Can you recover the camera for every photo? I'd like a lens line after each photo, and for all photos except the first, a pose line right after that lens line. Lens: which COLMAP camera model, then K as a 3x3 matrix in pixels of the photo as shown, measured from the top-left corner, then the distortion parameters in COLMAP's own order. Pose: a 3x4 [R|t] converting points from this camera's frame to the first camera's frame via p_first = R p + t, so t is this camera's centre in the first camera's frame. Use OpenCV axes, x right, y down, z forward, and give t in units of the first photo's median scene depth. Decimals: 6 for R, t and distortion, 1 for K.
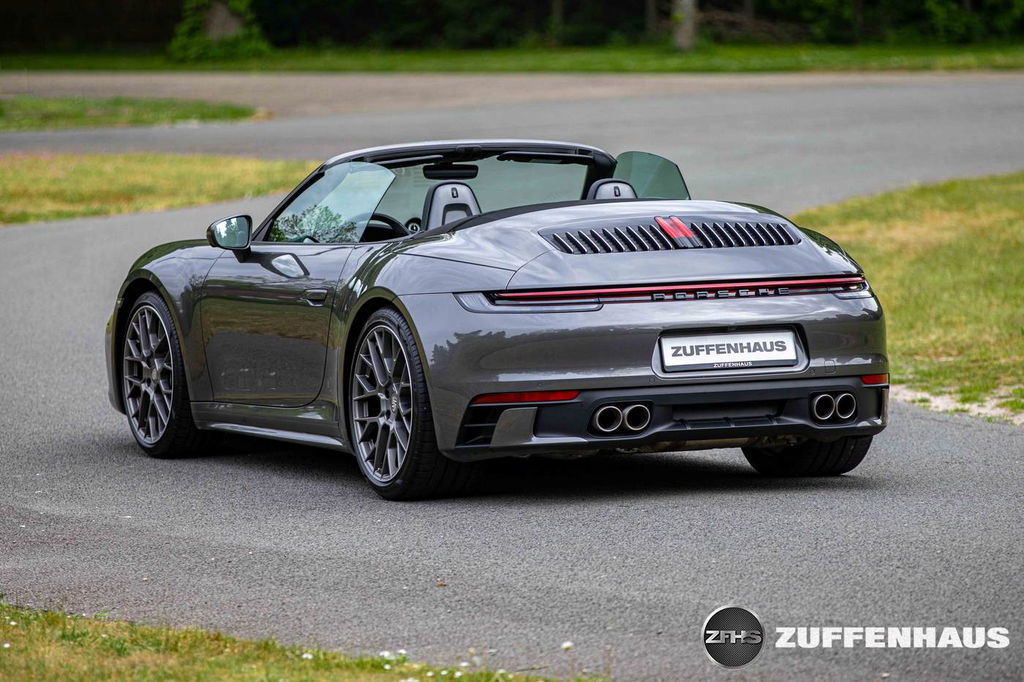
lens RADIAL K [[5892.4, 0, 512.0], [0, 5892.4, 341.0], [0, 0, 1]] dist [0.170392, 2.078189]
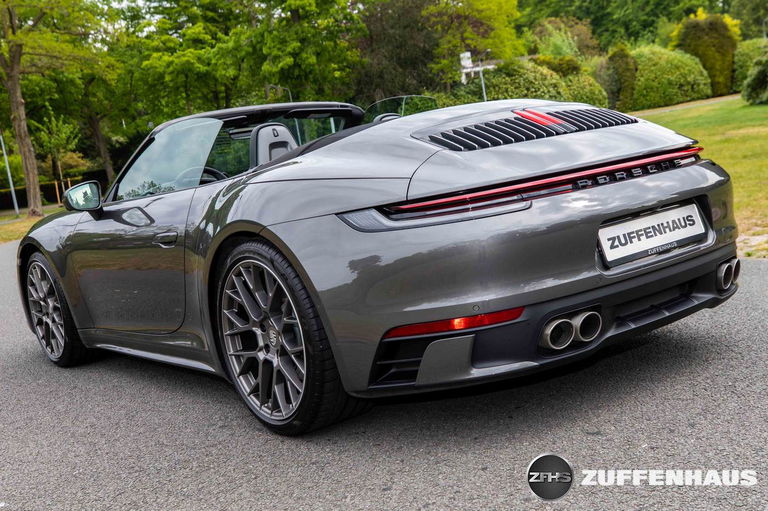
lens RADIAL K [[915.0, 0, 384.0], [0, 915.0, 255.5], [0, 0, 1]] dist [0.014080, 0.011682]
pose [[0.962635, -0.151102, 0.224726, -0.034253], [0.142725, 0.988334, 0.053165, -0.008150], [-0.230137, -0.019104, 0.972971, 0.848683]]
